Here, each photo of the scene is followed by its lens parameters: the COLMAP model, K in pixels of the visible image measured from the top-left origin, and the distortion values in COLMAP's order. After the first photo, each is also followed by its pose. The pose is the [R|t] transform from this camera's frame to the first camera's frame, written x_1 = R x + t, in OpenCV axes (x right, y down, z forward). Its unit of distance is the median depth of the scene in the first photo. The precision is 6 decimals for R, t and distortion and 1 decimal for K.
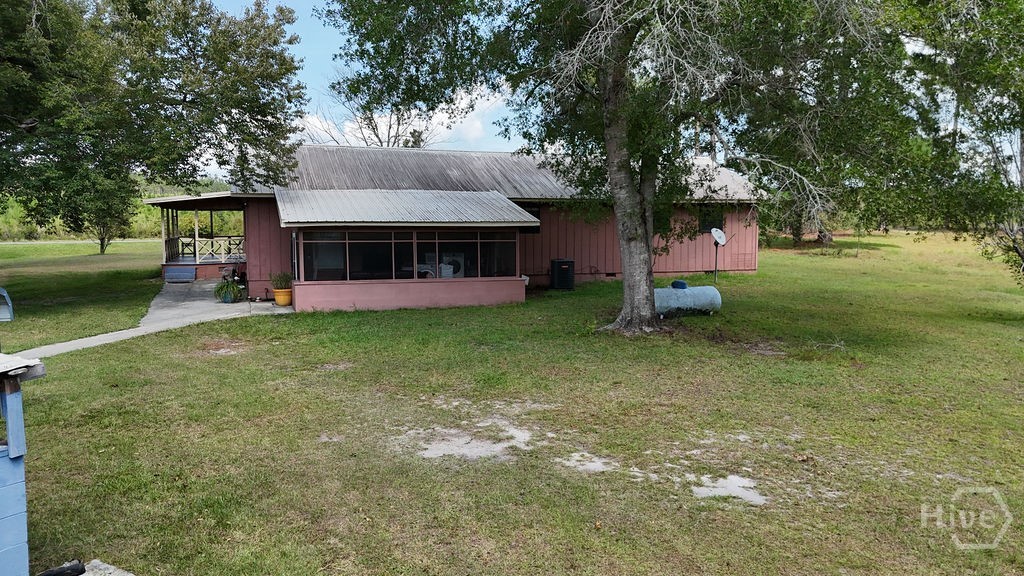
lens RADIAL K [[753.7, 0, 512.3], [0, 753.7, 285.2], [0, 0, 1]] dist [0.074307, -0.076470]
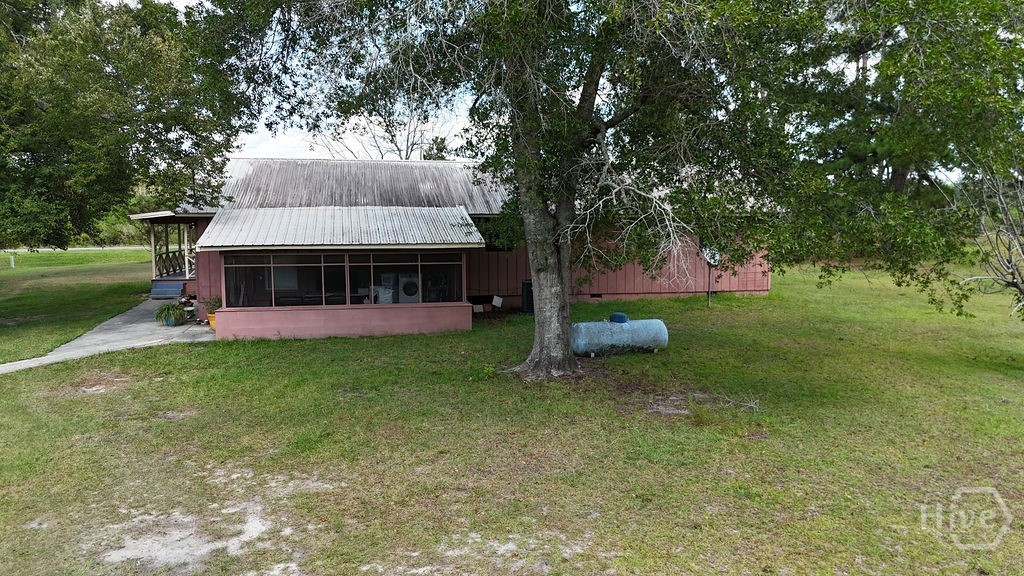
lens RADIAL K [[753.7, 0, 512.3], [0, 753.7, 285.2], [0, 0, 1]] dist [0.074307, -0.076470]
pose [[0.990386, 0.007872, -0.138105, 0.227493], [-0.007389, 0.999965, 0.004014, -0.042849], [0.138132, -0.002955, 0.990409, 0.115436]]
